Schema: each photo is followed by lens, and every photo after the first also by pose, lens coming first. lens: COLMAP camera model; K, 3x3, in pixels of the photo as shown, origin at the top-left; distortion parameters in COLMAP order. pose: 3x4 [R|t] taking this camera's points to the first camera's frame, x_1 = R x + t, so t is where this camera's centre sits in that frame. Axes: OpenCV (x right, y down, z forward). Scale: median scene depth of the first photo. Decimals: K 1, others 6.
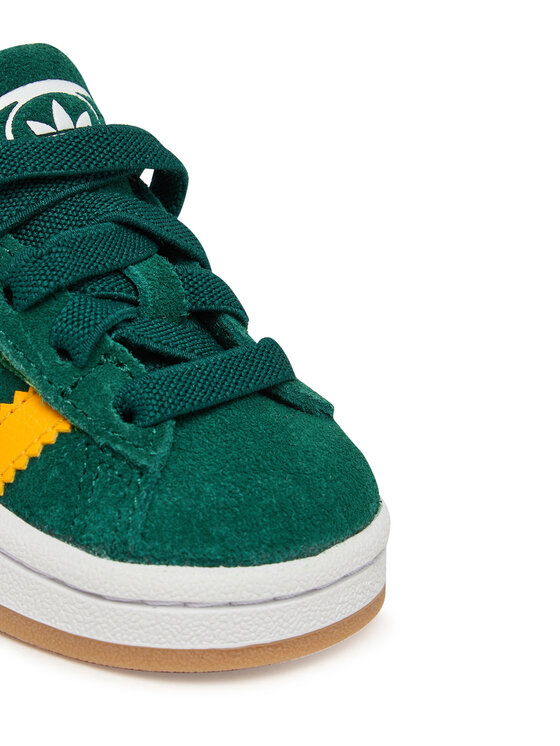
lens RADIAL K [[1714.2, 0, 278.9], [0, 1714.2, 372.4], [0, 0, 1]] dist [-0.108492, 0.000000]
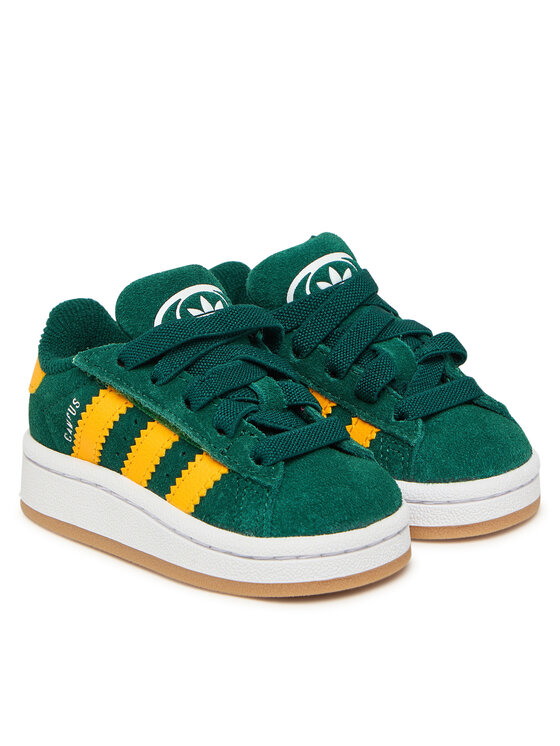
lens RADIAL K [[2026.7, 0, 276.6], [0, 2026.7, 374.9], [0, 0, 1]] dist [-1.385827, 0.000000]
pose [[0.994089, -0.089875, -0.060905, 0.071662], [0.082827, 0.990504, -0.109736, 0.171792], [0.070189, 0.104043, 0.992093, -1.156343]]
